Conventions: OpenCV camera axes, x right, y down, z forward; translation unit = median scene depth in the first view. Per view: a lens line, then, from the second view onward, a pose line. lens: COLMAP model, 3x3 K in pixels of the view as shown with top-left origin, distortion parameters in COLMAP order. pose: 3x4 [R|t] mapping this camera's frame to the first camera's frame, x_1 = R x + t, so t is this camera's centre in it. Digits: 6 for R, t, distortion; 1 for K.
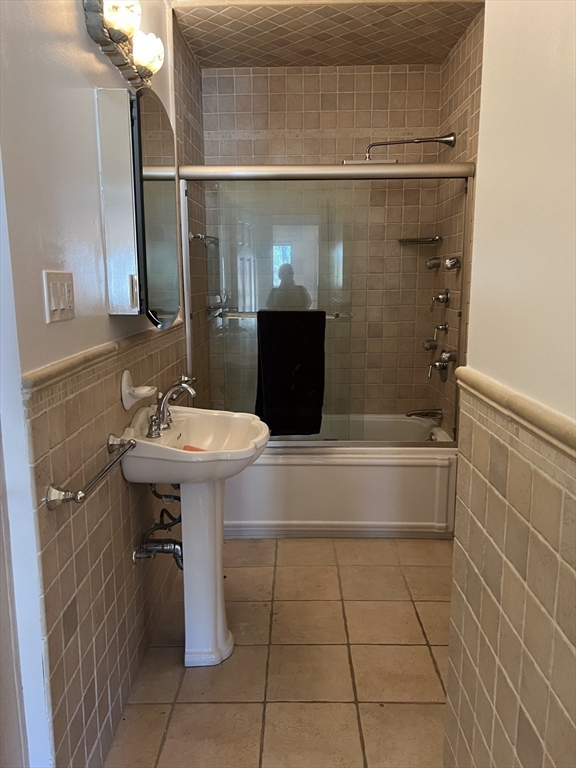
lens RADIAL K [[580.5, 0, 287.6], [0, 580.5, 382.5], [0, 0, 1]] dist [0.062568, -0.070248]
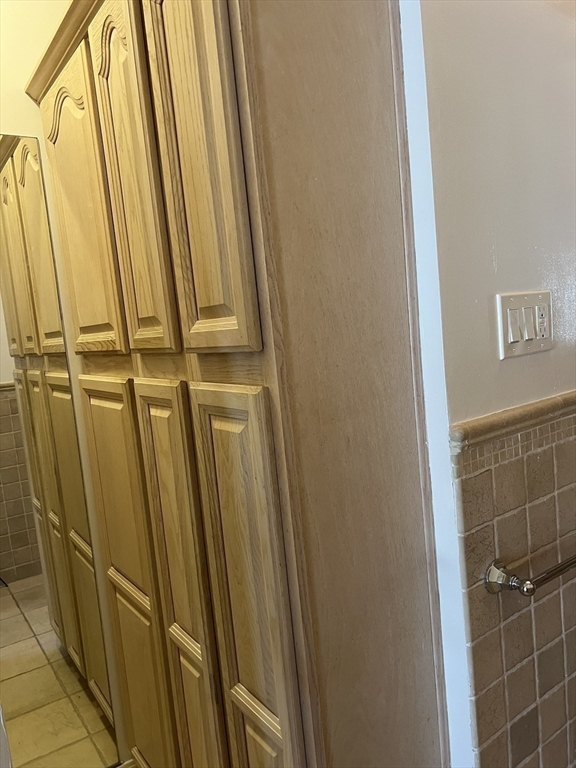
lens RADIAL K [[580.5, 0, 287.2], [0, 580.5, 382.6], [0, 0, 1]] dist [0.062568, -0.070248]
pose [[0.575643, 0.033692, -0.817007, 0.079133], [-0.049201, 0.998768, 0.006522, -0.060311], [0.816219, 0.036443, 0.576592, 0.299302]]
